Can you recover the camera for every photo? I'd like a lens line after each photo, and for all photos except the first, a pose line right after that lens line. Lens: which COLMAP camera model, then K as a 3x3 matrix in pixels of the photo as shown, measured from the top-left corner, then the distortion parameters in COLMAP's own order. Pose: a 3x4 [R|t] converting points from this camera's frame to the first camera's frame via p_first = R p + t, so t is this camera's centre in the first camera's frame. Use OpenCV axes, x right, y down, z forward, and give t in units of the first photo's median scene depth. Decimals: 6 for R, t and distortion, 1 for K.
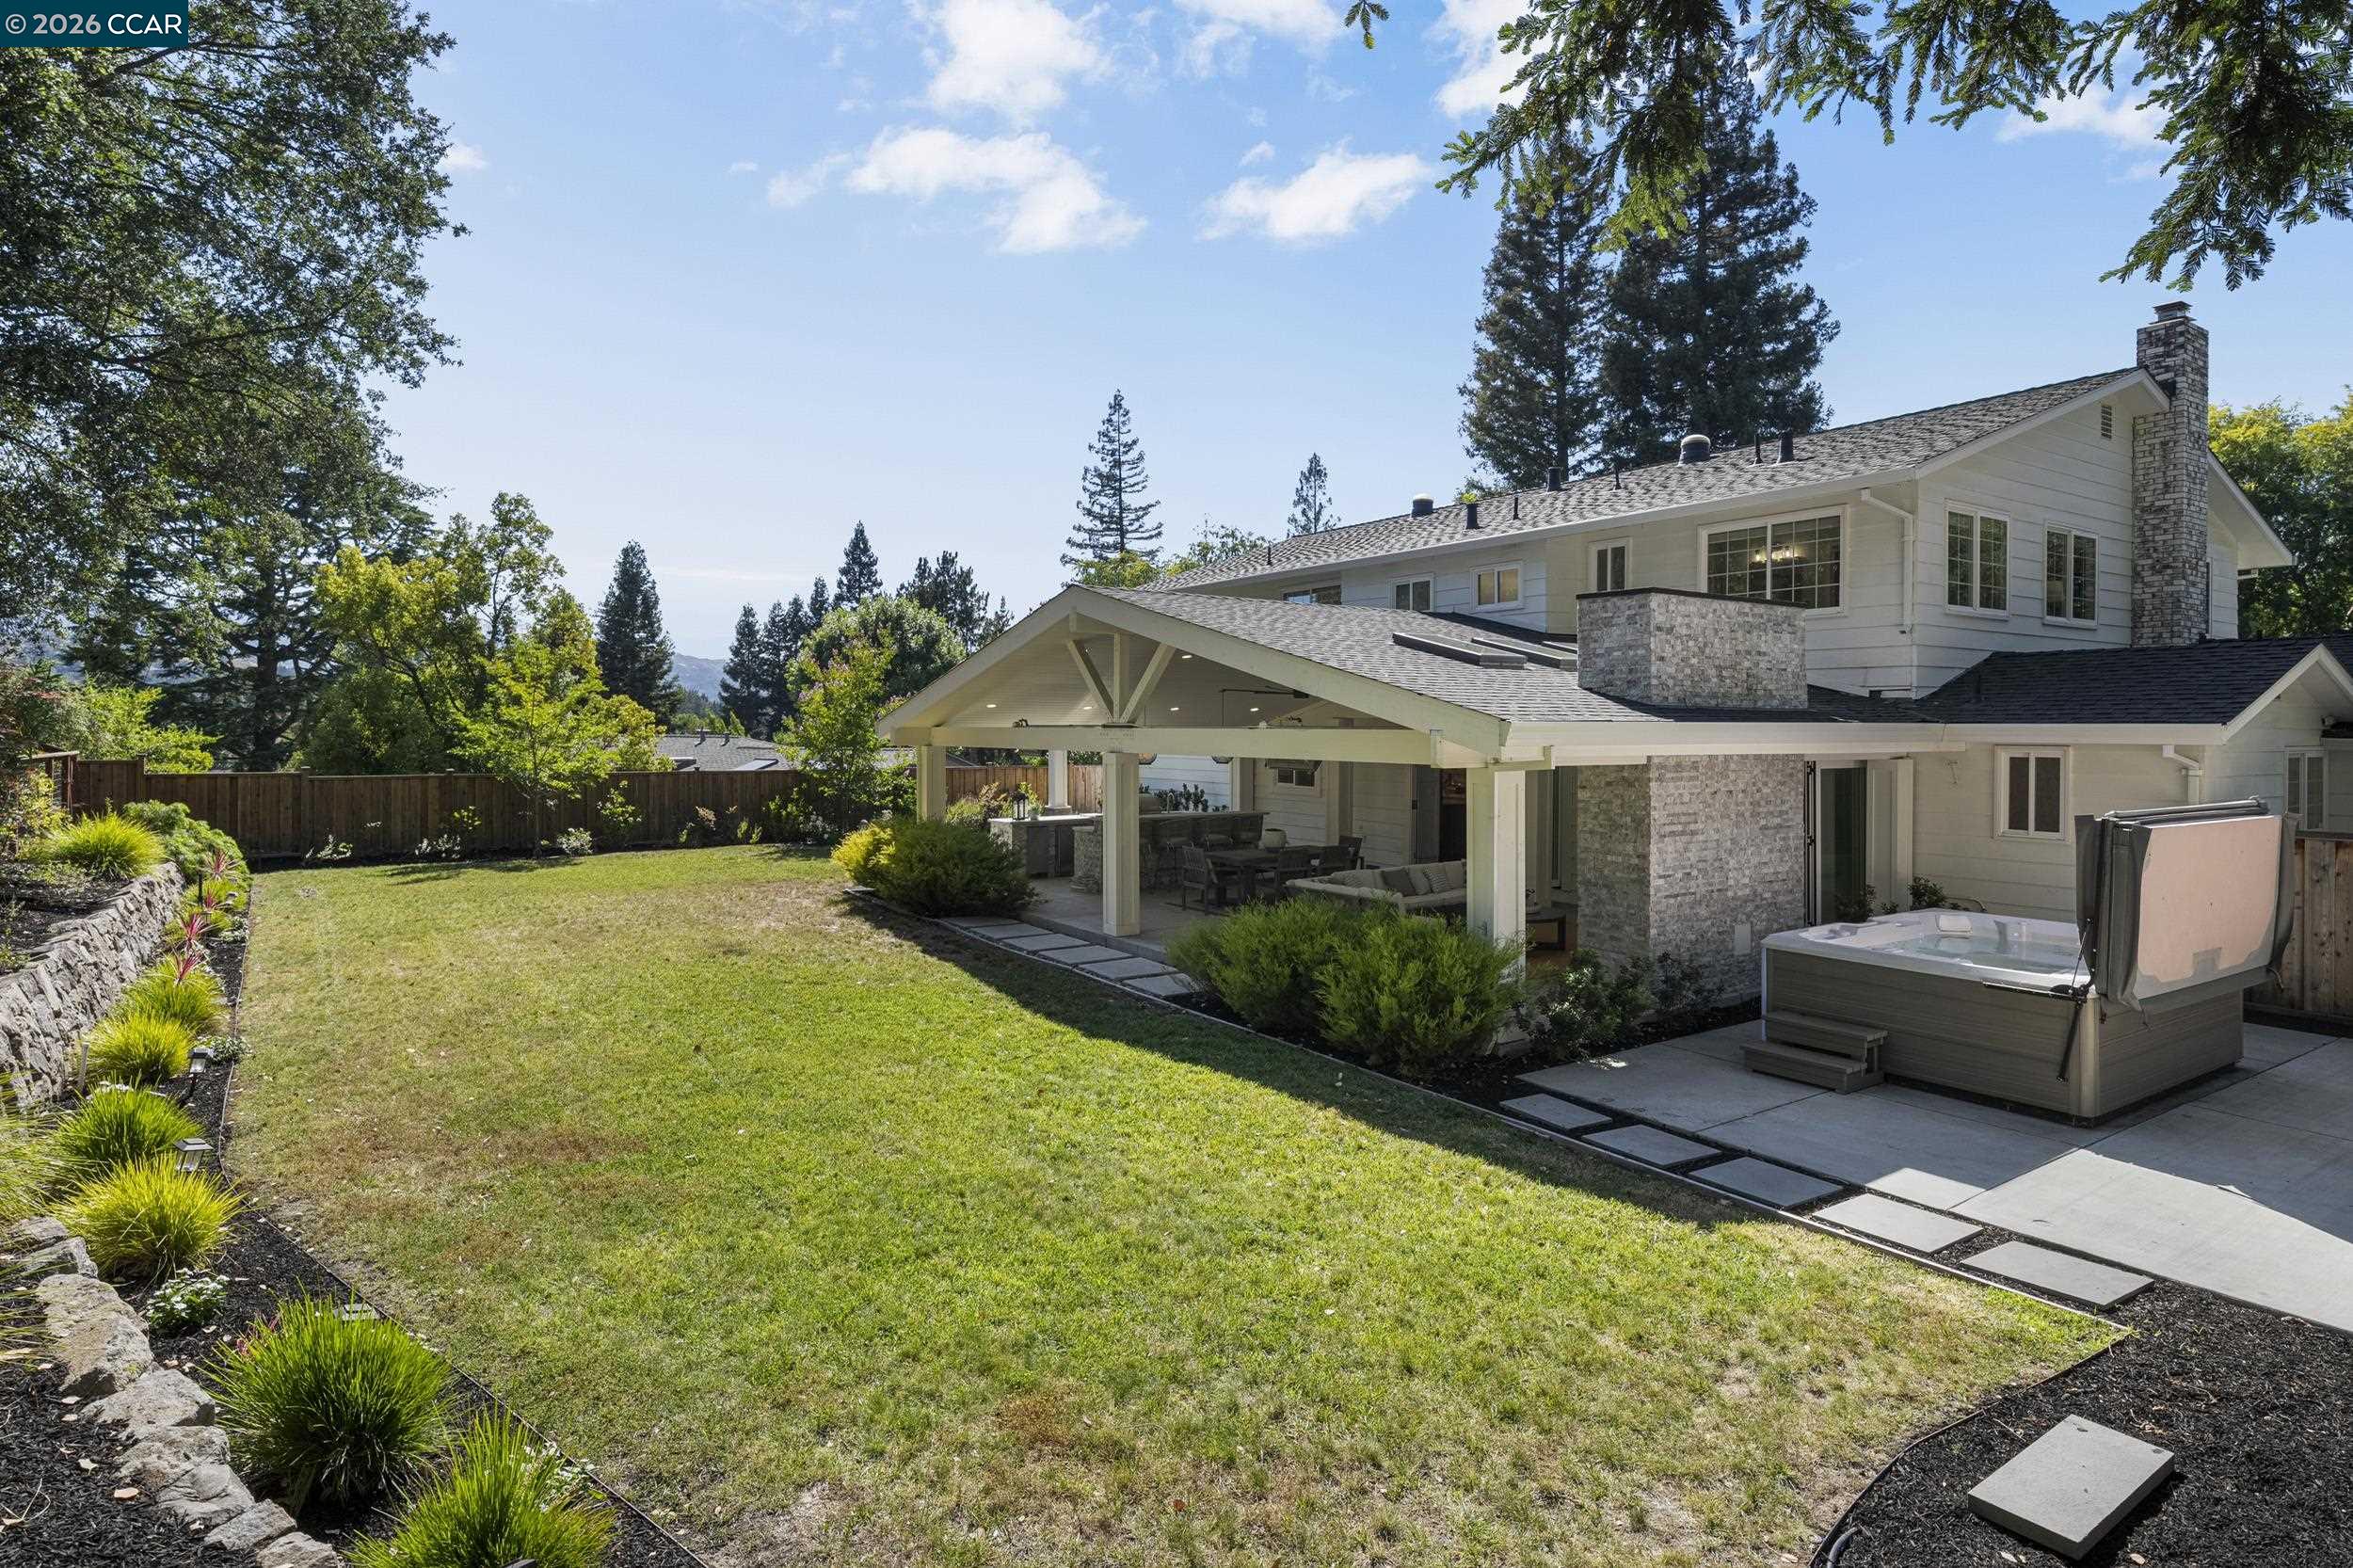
lens RADIAL K [[1242.1, 0, 1172.9], [0, 1242.1, 775.1], [0, 0, 1]] dist [0.000863, 0.000152]
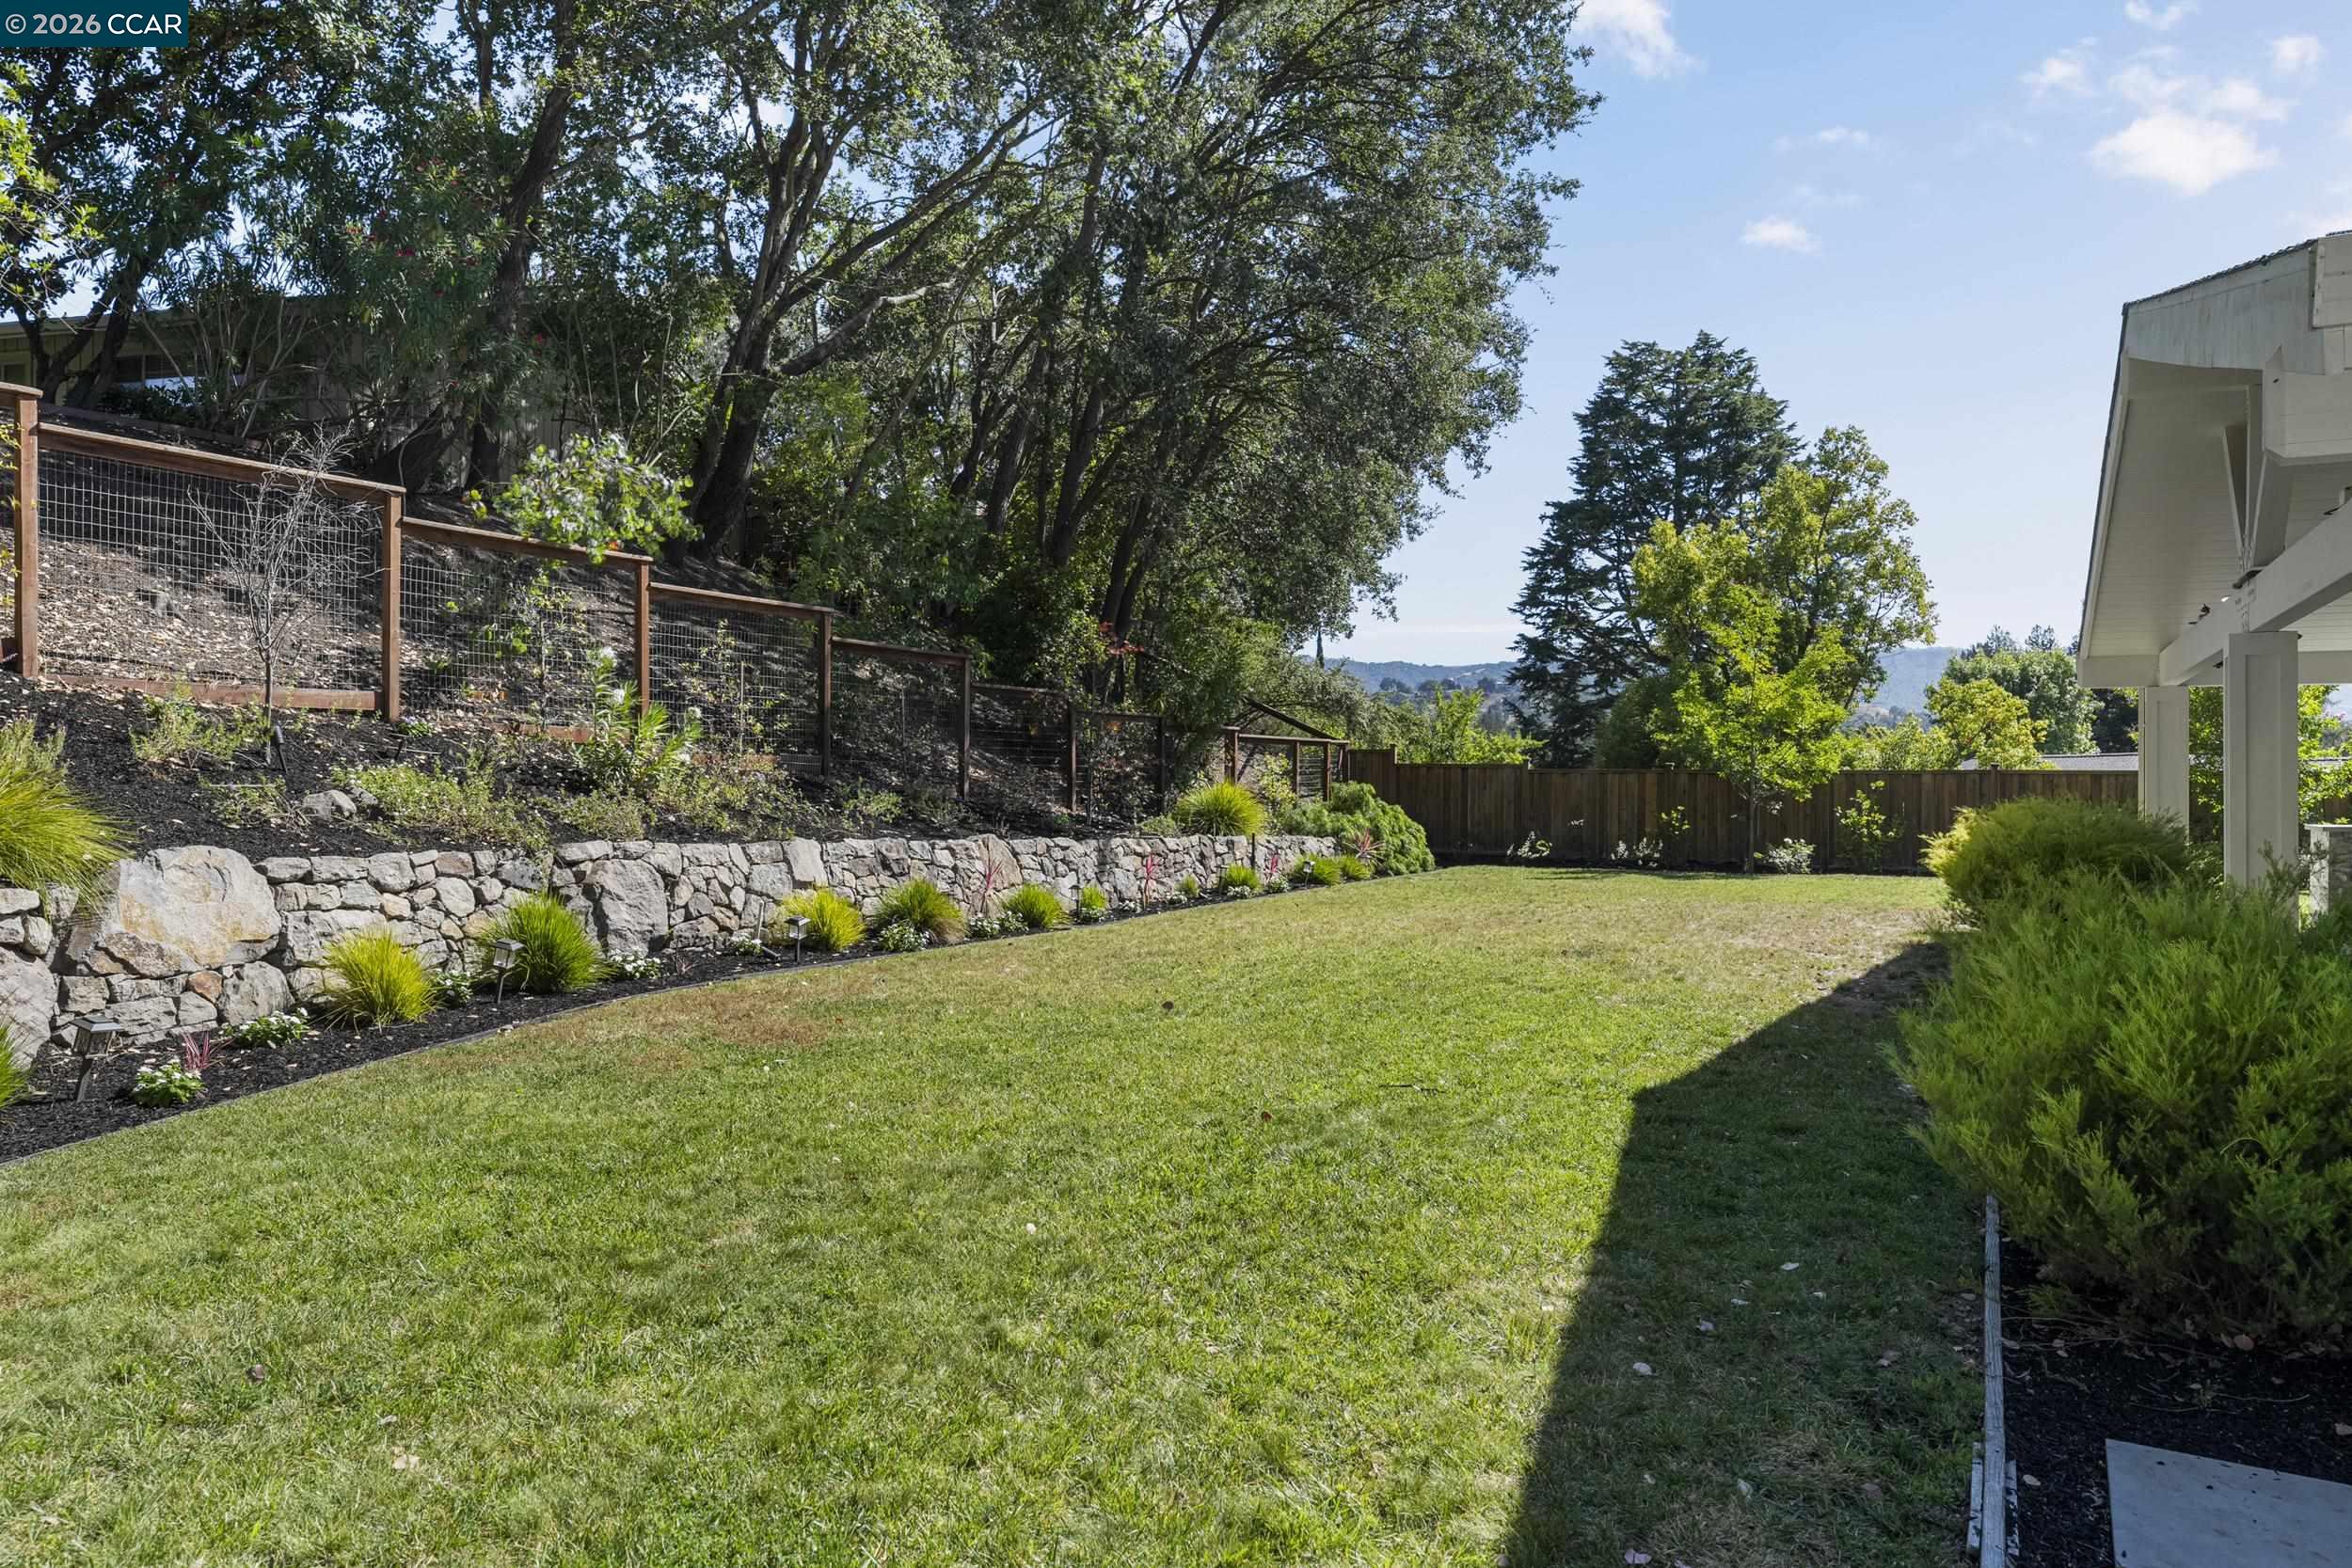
lens RADIAL K [[1579.3, 0, 1175.0], [0, 1579.3, 779.4], [0, 0, 1]] dist [-0.003051, -0.001324]
pose [[0.483073, -0.001169, -0.875579, 0.174873], [-0.034808, 0.999183, -0.020538, 0.039292], [0.874888, 0.040398, 0.482638, 0.206148]]
